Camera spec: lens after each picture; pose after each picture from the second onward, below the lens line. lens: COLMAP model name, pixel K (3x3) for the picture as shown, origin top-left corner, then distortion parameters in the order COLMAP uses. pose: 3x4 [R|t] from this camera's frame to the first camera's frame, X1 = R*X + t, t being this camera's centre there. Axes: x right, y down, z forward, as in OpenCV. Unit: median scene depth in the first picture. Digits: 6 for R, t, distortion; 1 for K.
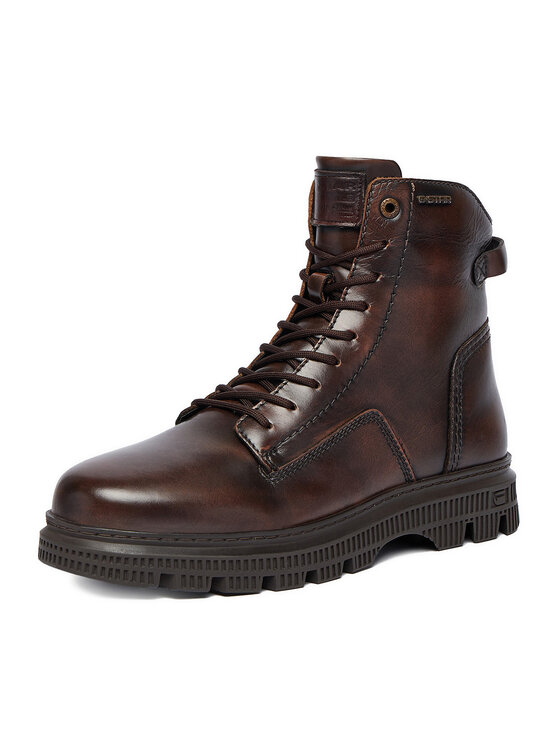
lens RADIAL K [[1646.1, 0, 280.0], [0, 1646.1, 372.1], [0, 0, 1]] dist [-0.897391, 0.000000]
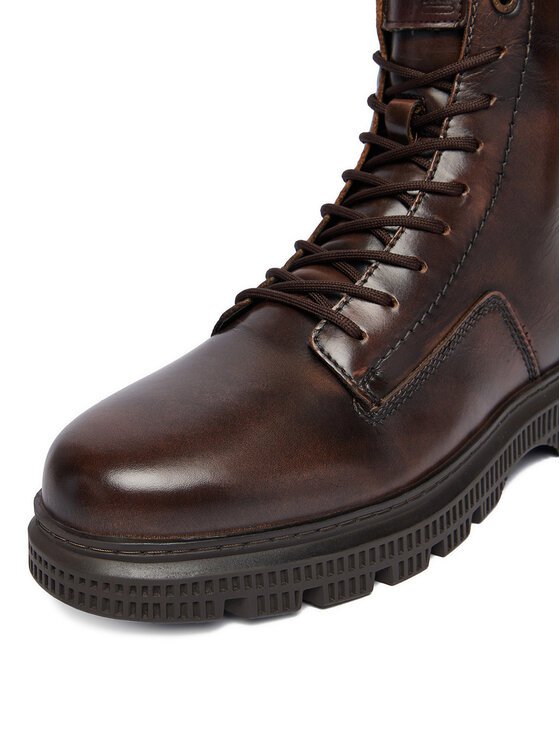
lens RADIAL K [[1022.5, 0, 280.3], [0, 1022.5, 372.6], [0, 0, 1]] dist [-0.204434, 0.000000]
pose [[0.995453, -0.080808, 0.050422, -0.060016], [0.068880, 0.976360, 0.204884, -0.039055], [-0.065787, -0.200480, 0.977487, 0.580062]]
